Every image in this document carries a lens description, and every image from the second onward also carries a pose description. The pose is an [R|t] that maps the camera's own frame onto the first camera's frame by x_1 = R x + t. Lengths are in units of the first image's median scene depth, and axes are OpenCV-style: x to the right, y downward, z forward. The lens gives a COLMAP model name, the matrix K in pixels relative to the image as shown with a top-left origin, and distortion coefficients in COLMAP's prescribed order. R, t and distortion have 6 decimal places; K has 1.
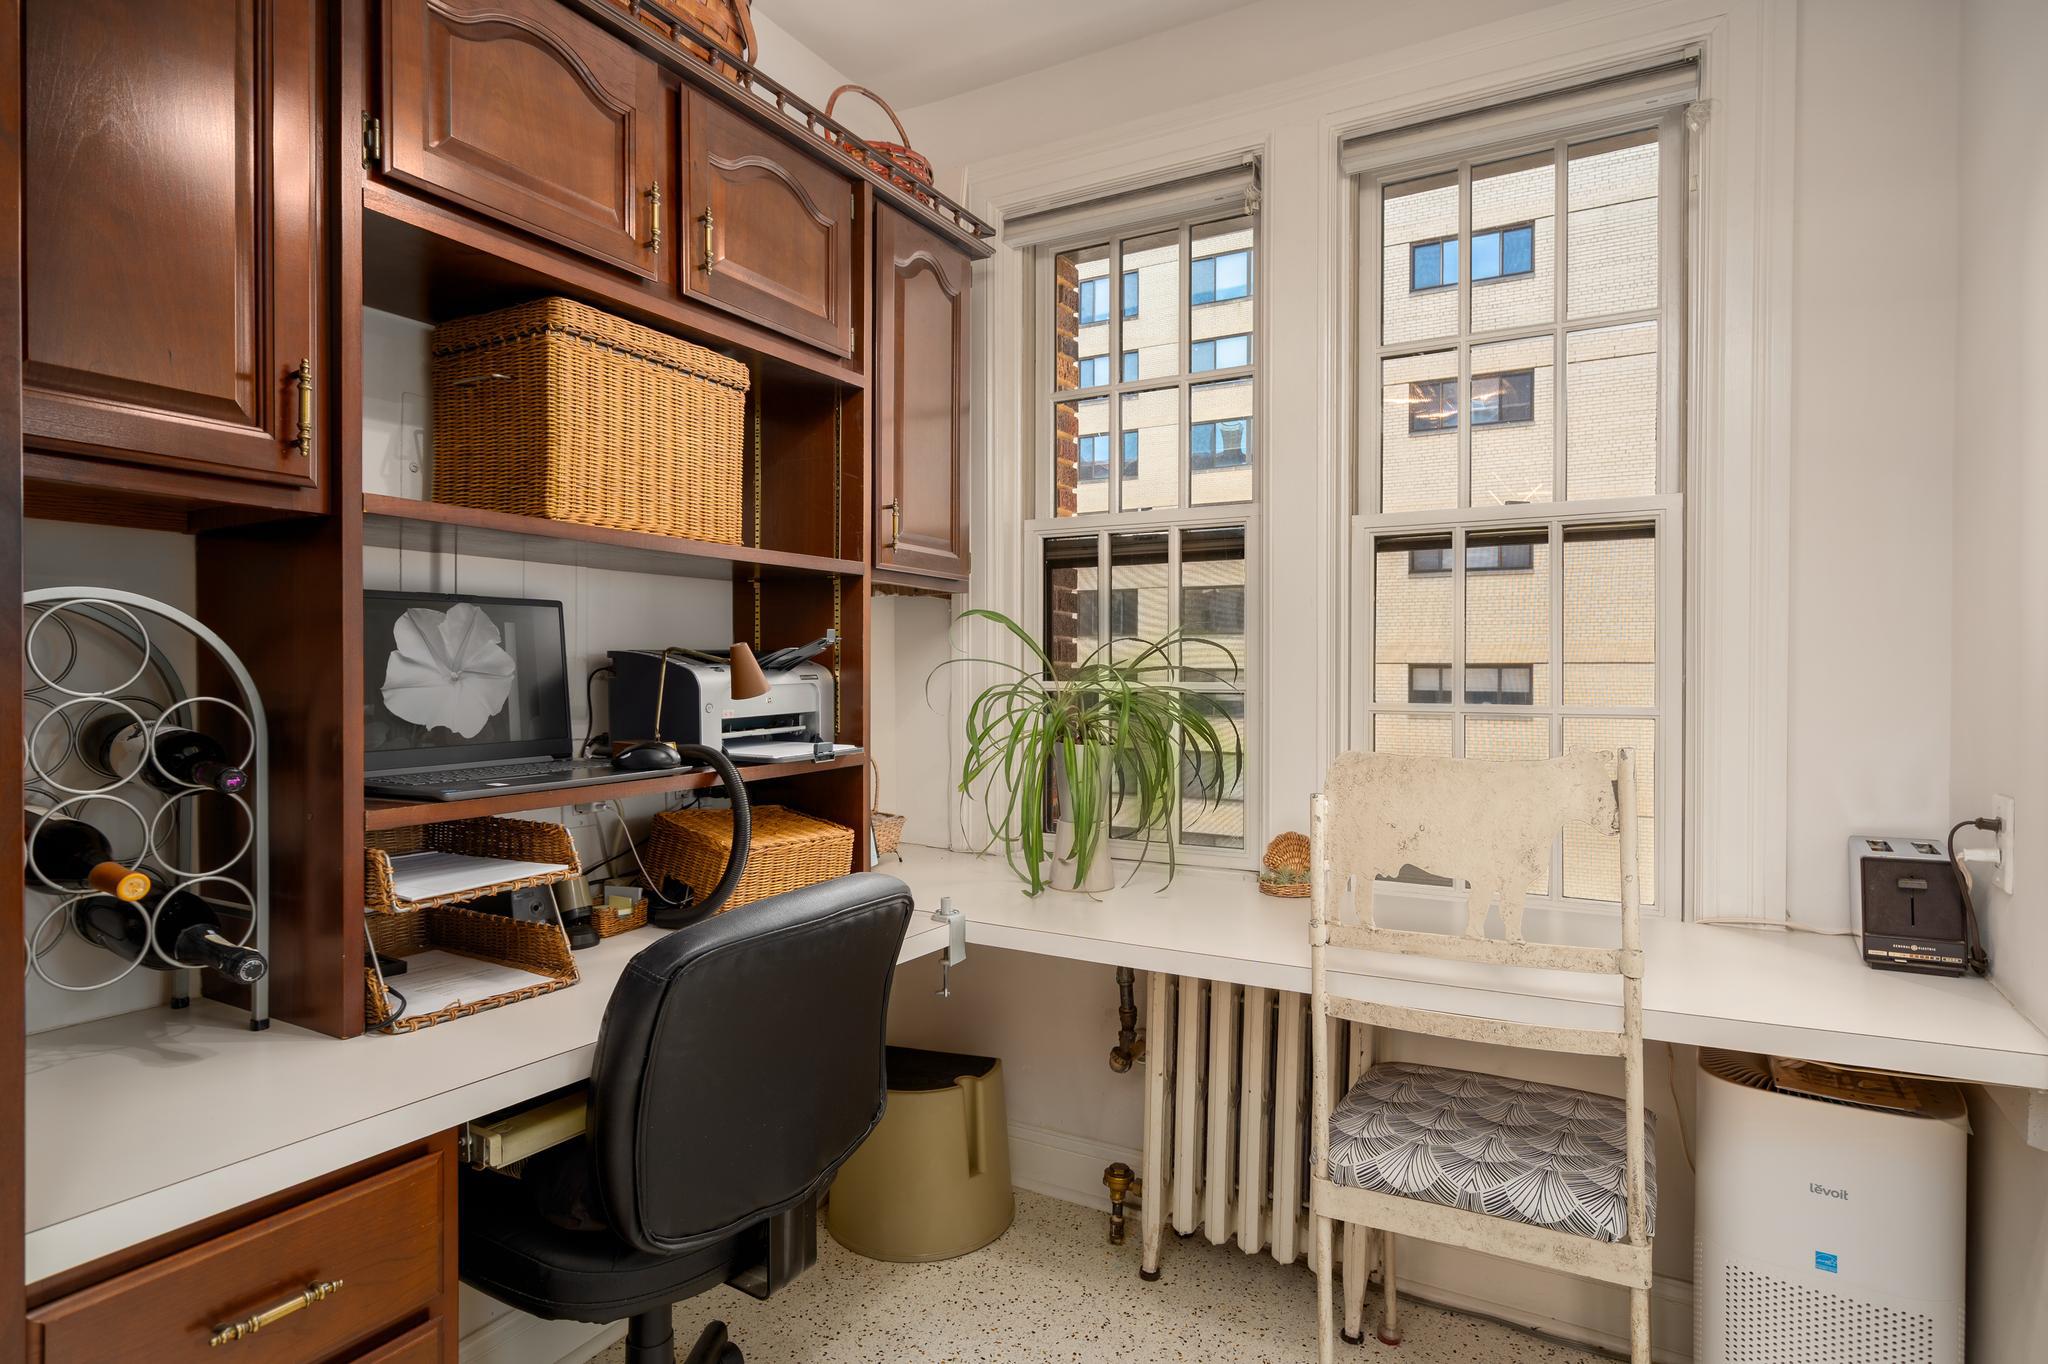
lens RADIAL K [[1098.9, 0, 1014.9], [0, 1098.9, 684.1], [0, 0, 1]] dist [0.011501, -0.000734]
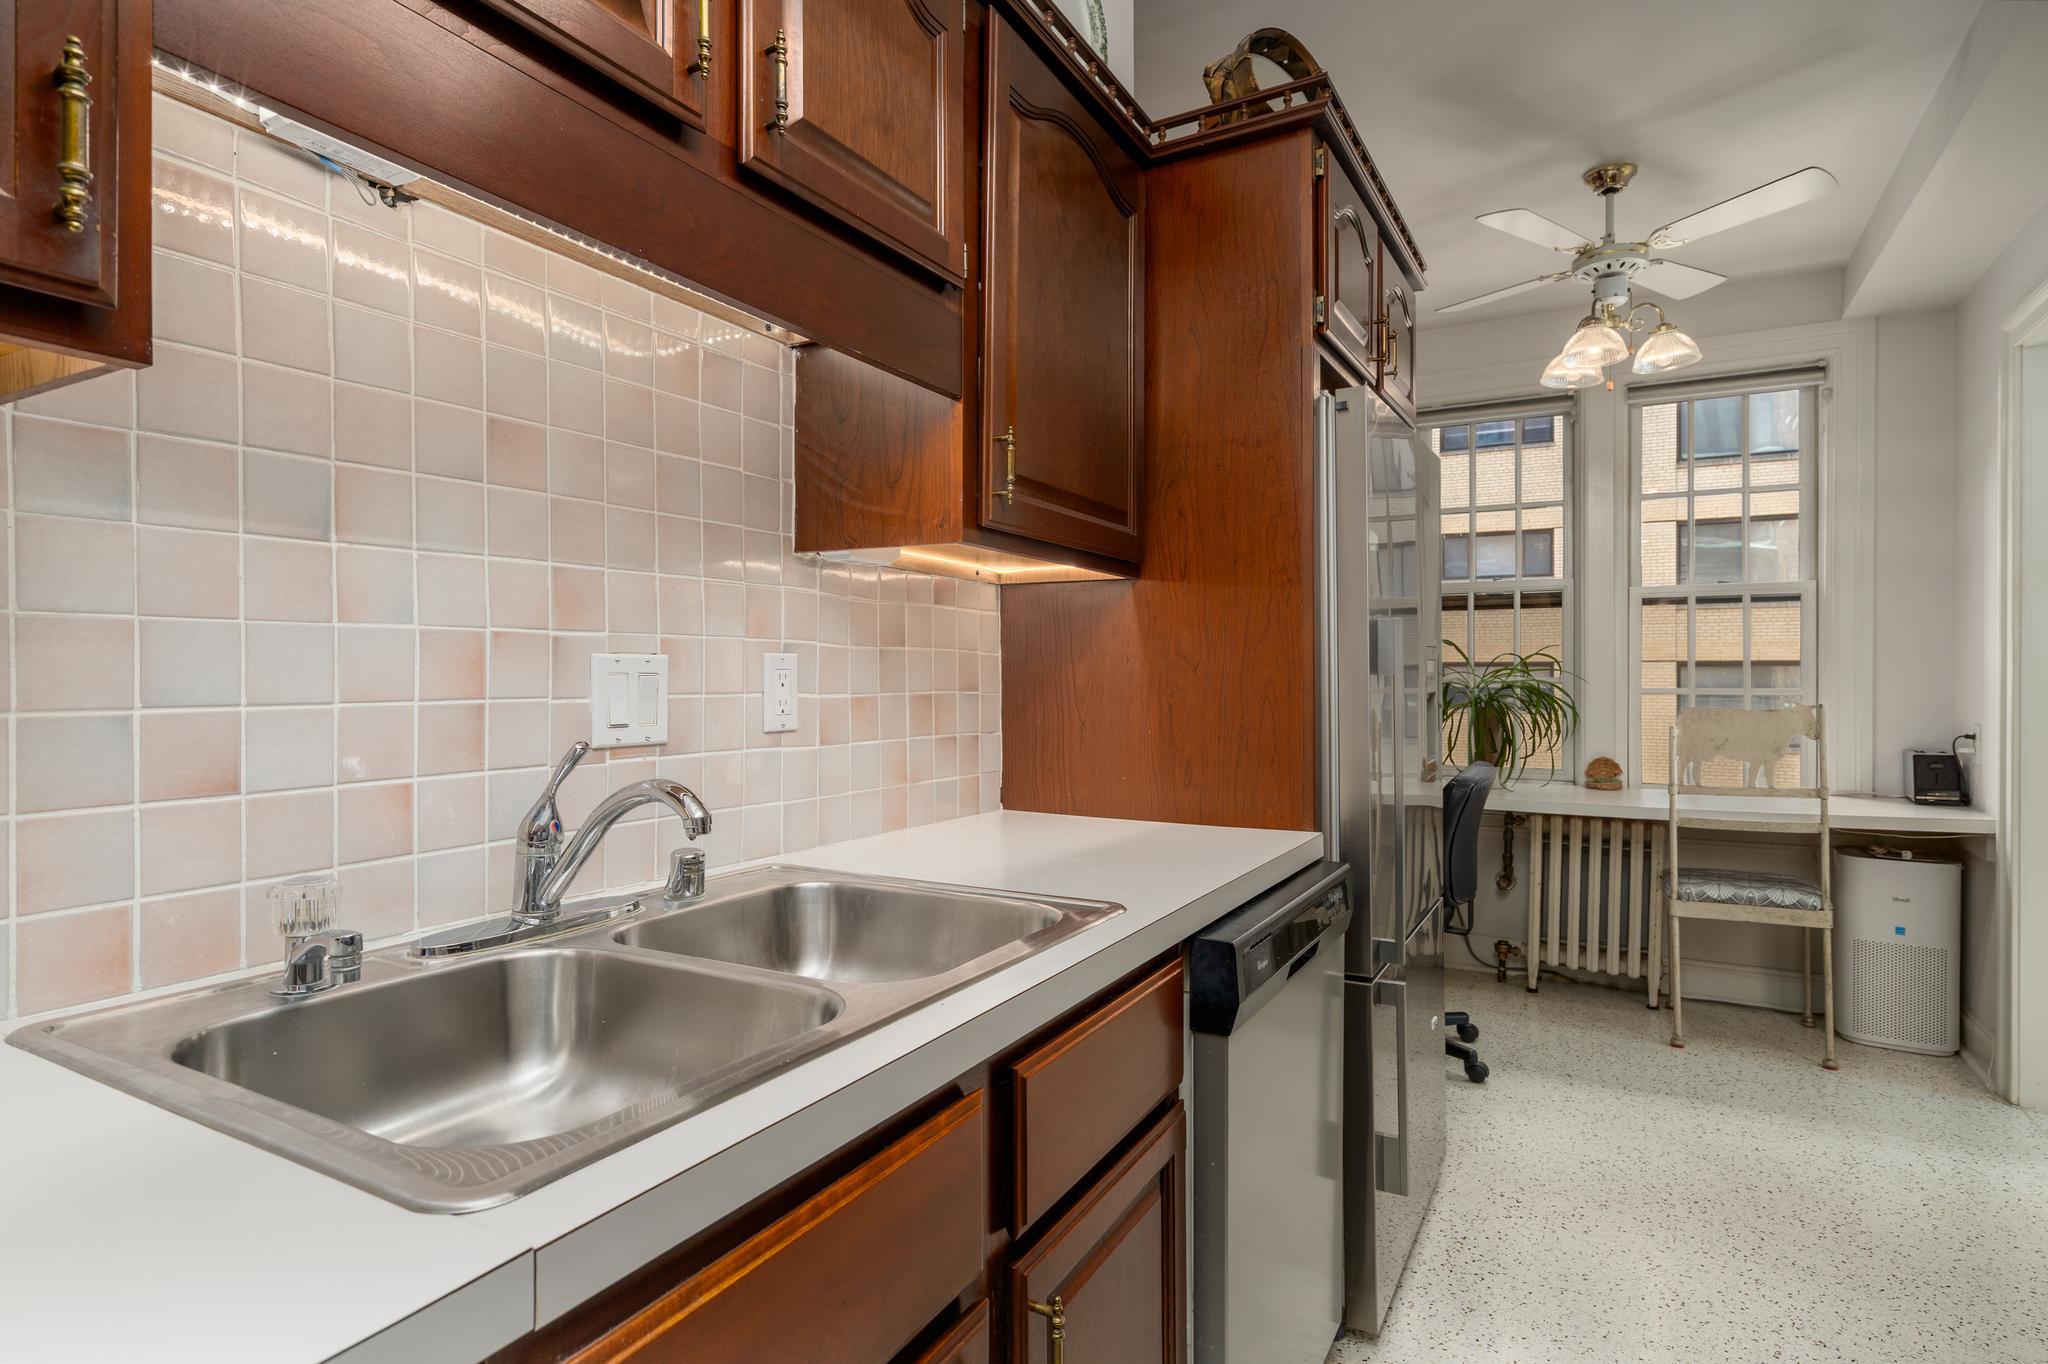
lens RADIAL K [[1092.9, 0, 1024.0], [0, 1092.9, 682.0], [0, 0, 1]] dist [-0.000941, -0.000097]
pose [[0.999917, -0.003919, 0.012311, -1.069157], [0.003951, 0.999989, -0.002624, 0.011143], [-0.012301, 0.002673, 0.999921, -1.194427]]
